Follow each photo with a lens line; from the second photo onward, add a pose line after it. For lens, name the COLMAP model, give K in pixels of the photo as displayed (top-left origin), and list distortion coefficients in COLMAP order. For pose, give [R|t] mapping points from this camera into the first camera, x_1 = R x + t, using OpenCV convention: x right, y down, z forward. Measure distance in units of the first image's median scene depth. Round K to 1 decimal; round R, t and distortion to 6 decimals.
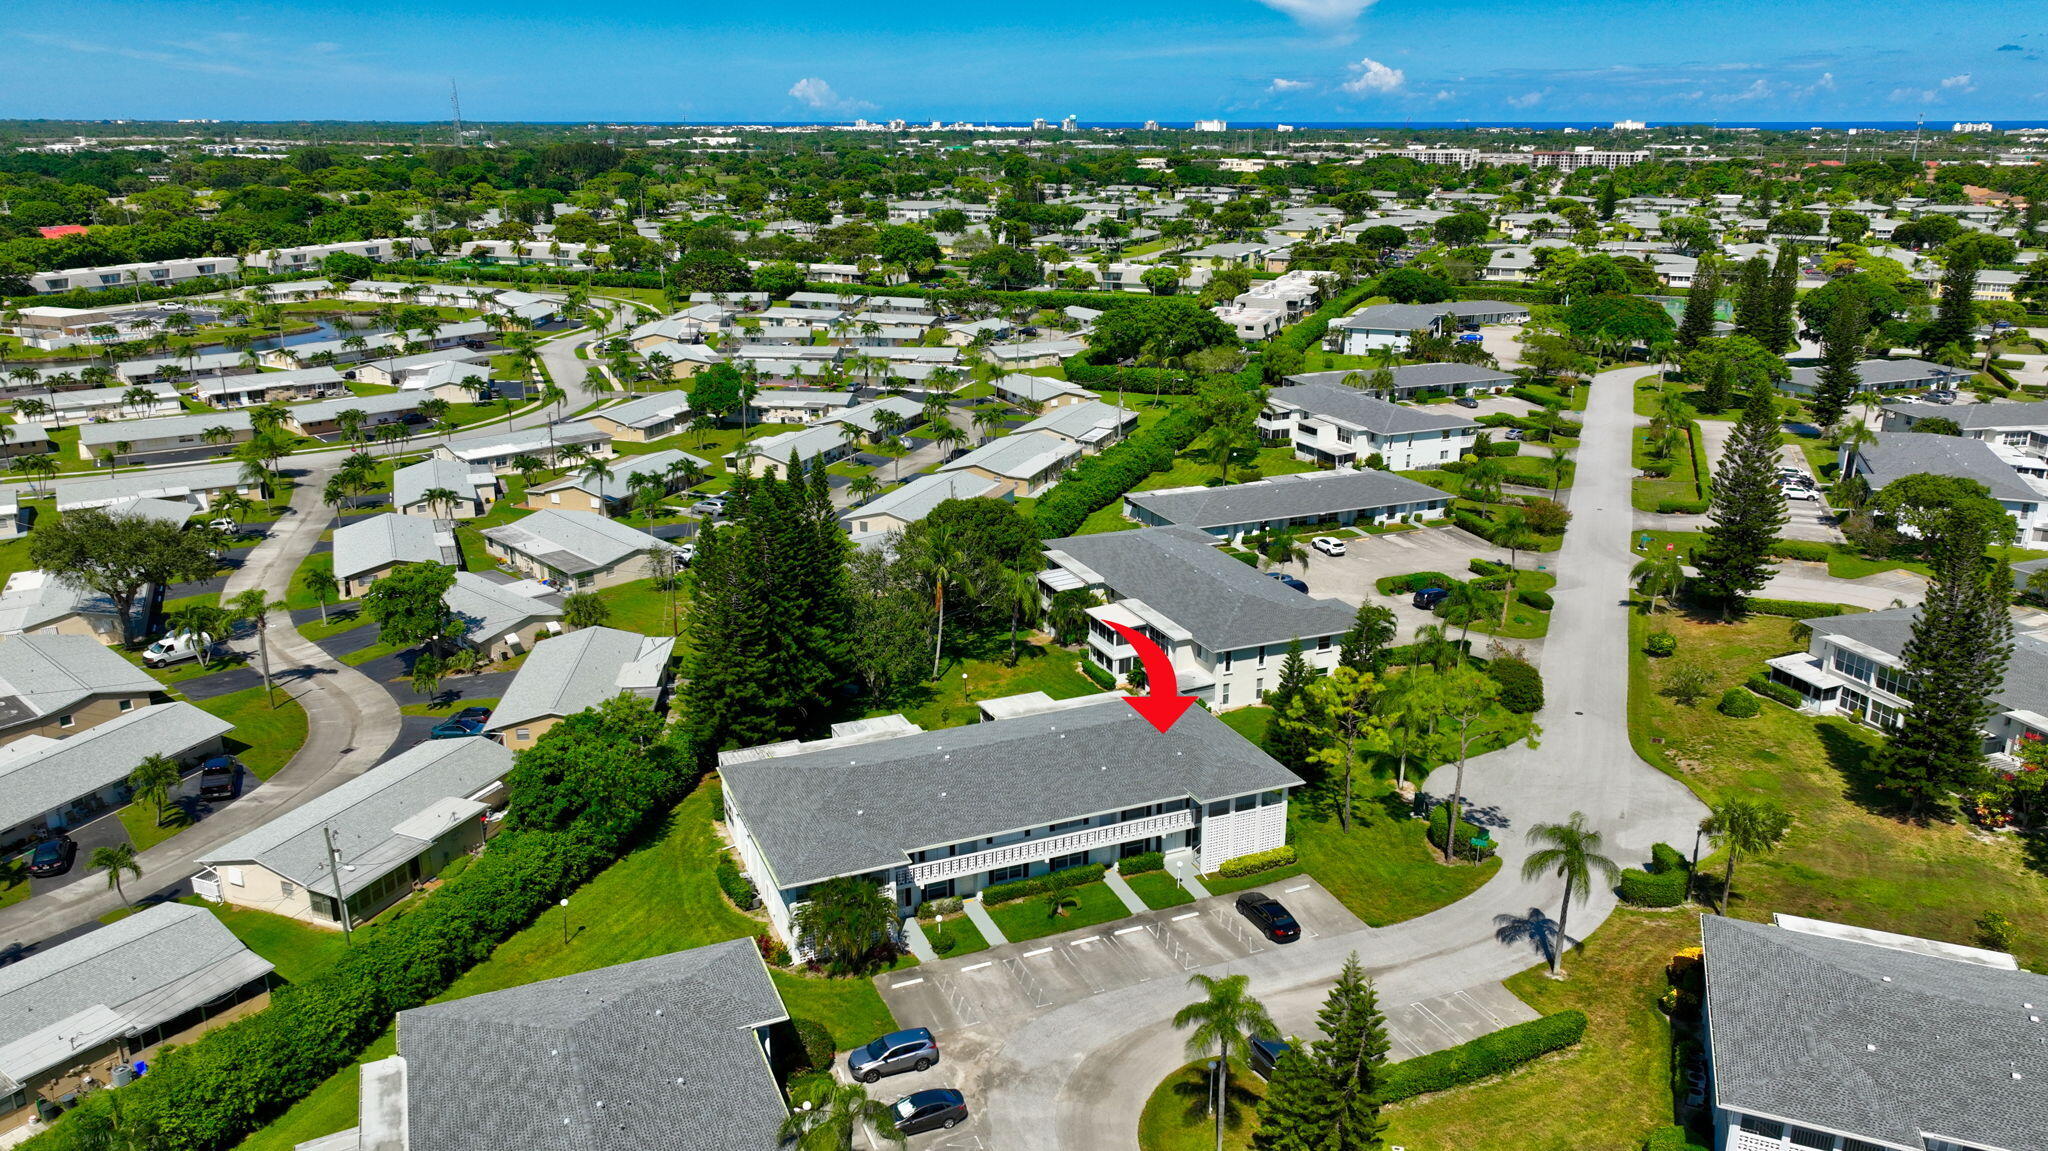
lens RADIAL K [[1439.1, 0, 1024.0], [0, 1439.1, 575.5], [0, 0, 1]] dist [0.003011, 0.002228]
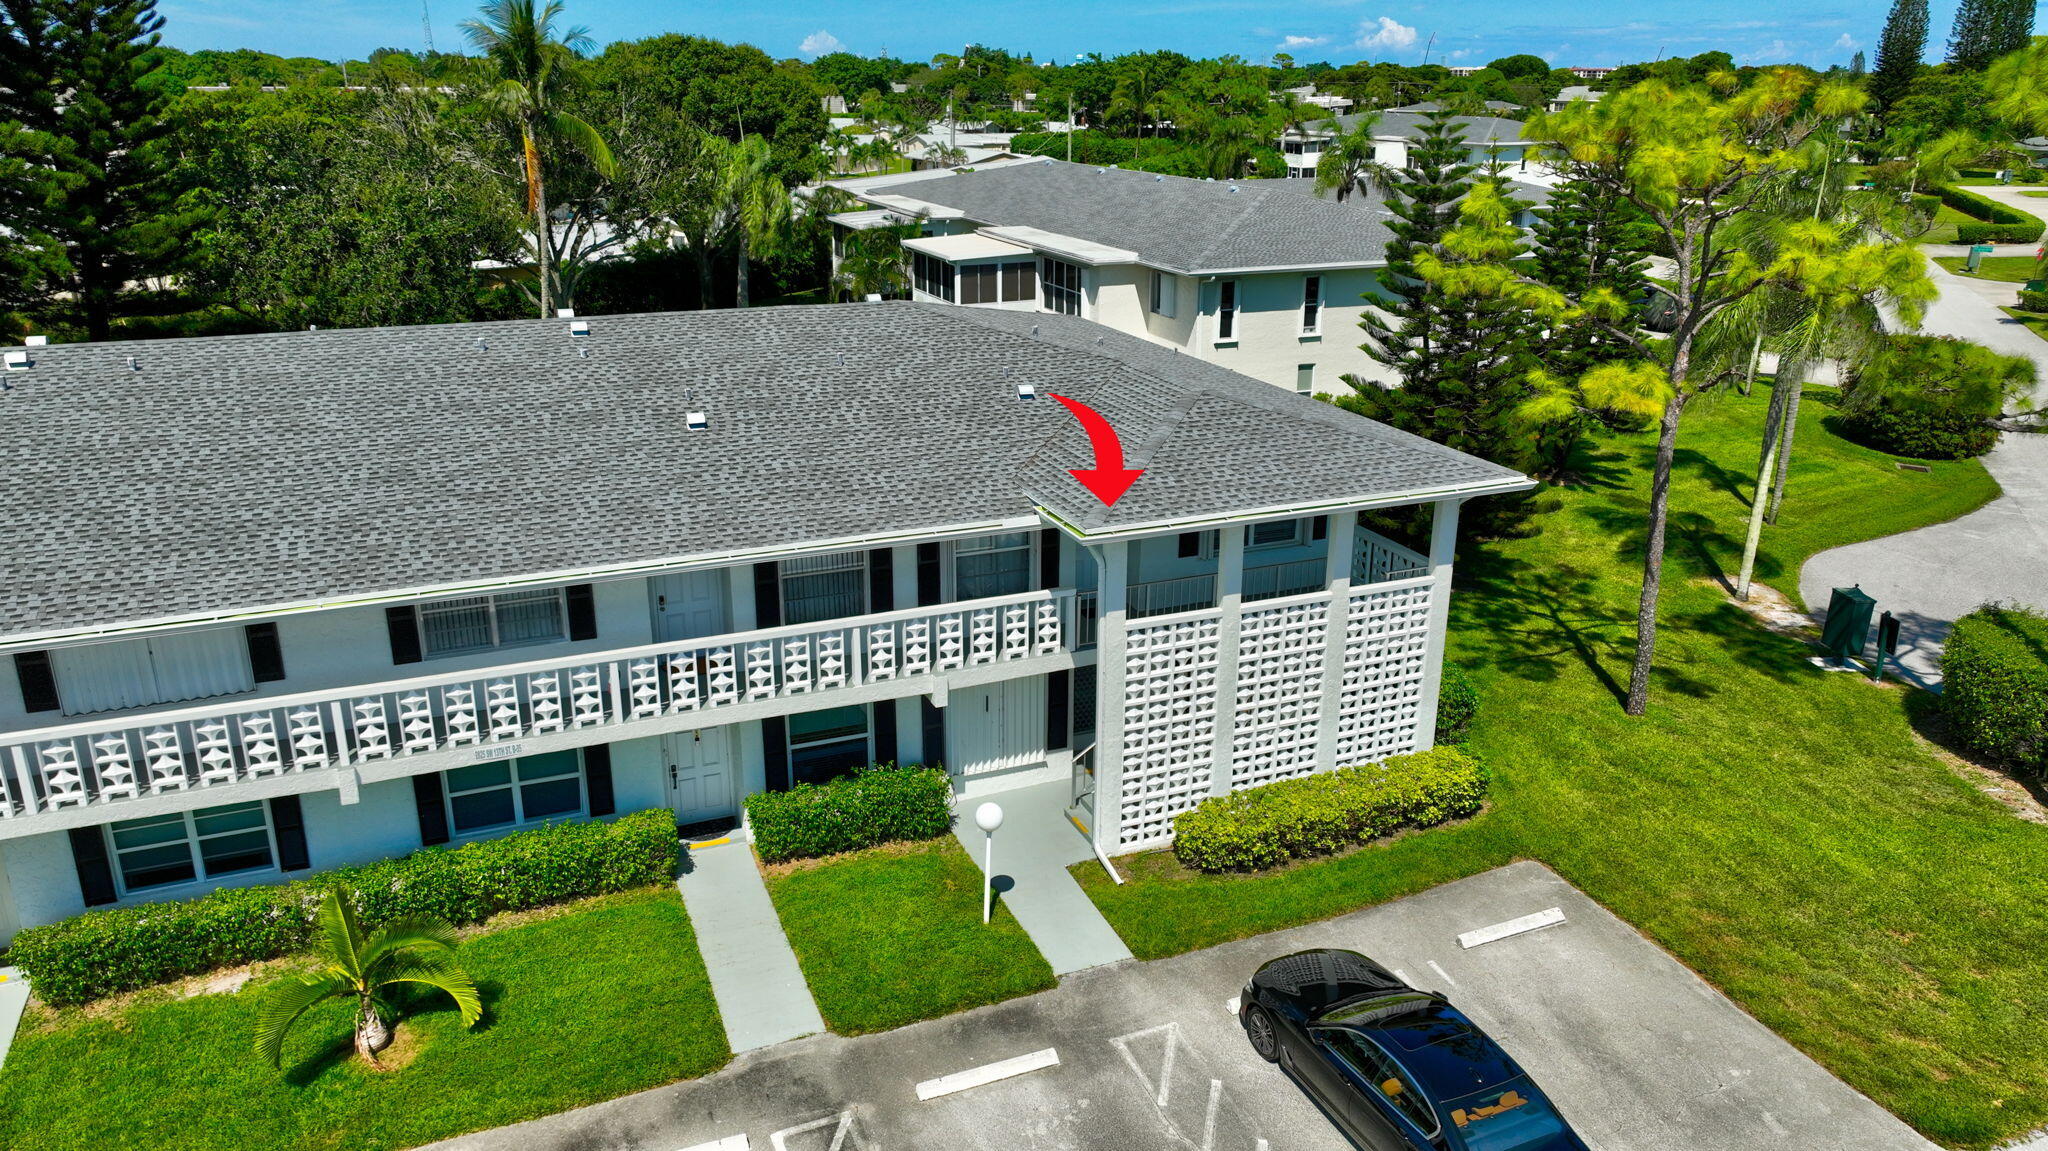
lens RADIAL K [[1439.1, 0, 1024.0], [0, 1439.1, 575.5], [0, 0, 1]] dist [0.003011, 0.002228]
pose [[0.999969, 0.006027, -0.005116, 0.110315], [-0.005895, 0.999657, 0.025531, 0.152210], [0.005268, -0.025500, 0.999661, 0.751086]]
